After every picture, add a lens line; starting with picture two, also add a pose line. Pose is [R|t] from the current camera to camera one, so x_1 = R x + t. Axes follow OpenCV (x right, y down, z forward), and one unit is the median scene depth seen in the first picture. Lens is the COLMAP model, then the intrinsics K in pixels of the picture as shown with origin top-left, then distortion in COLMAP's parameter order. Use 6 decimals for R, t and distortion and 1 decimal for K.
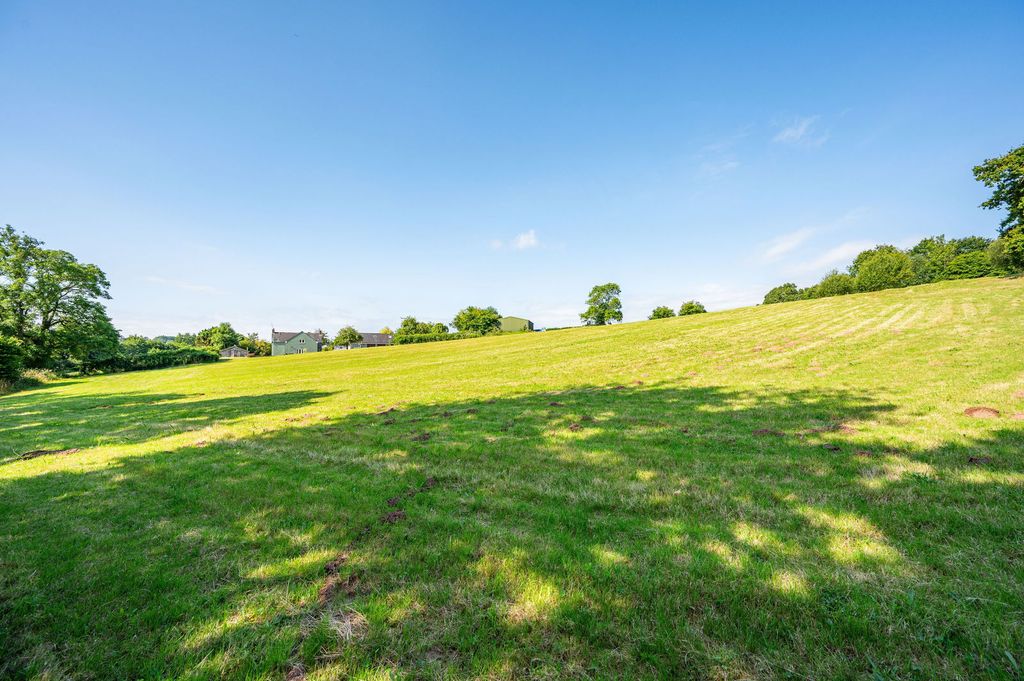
lens RADIAL K [[406.5, 0, 513.6], [0, 406.5, 339.8], [0, 0, 1]] dist [0.000134, -0.000110]
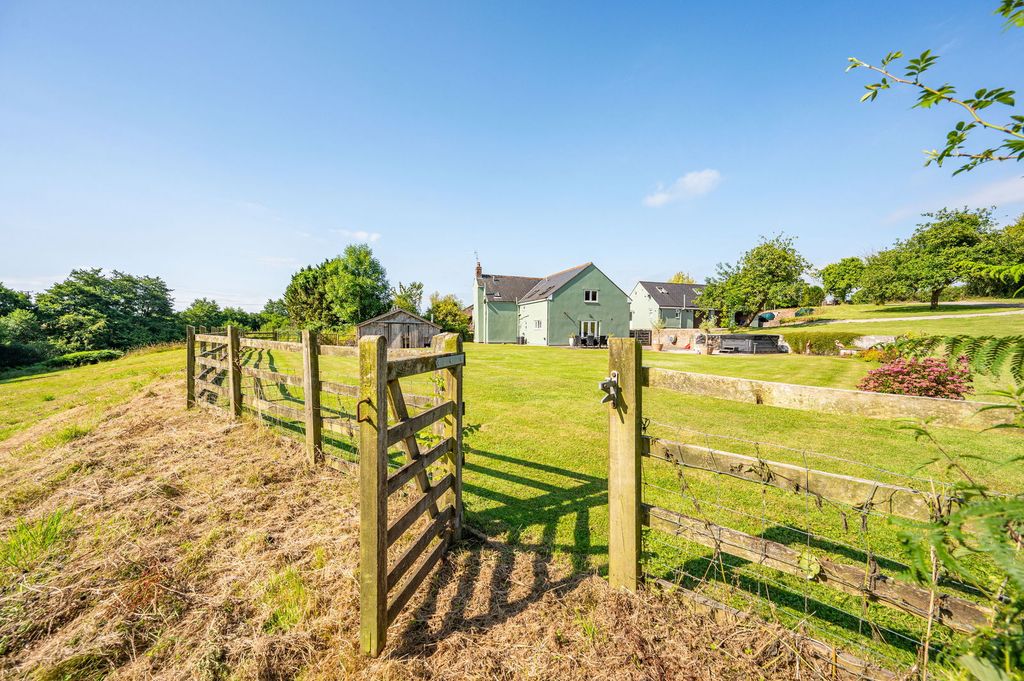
lens RADIAL K [[406.5, 0, 513.6], [0, 406.5, 339.8], [0, 0, 1]] dist [0.000134, -0.000110]
pose [[0.985806, 0.017153, -0.167013, -0.508562], [-0.010335, 0.999081, 0.041603, 0.023804], [0.167573, -0.039286, 0.985077, 0.659240]]
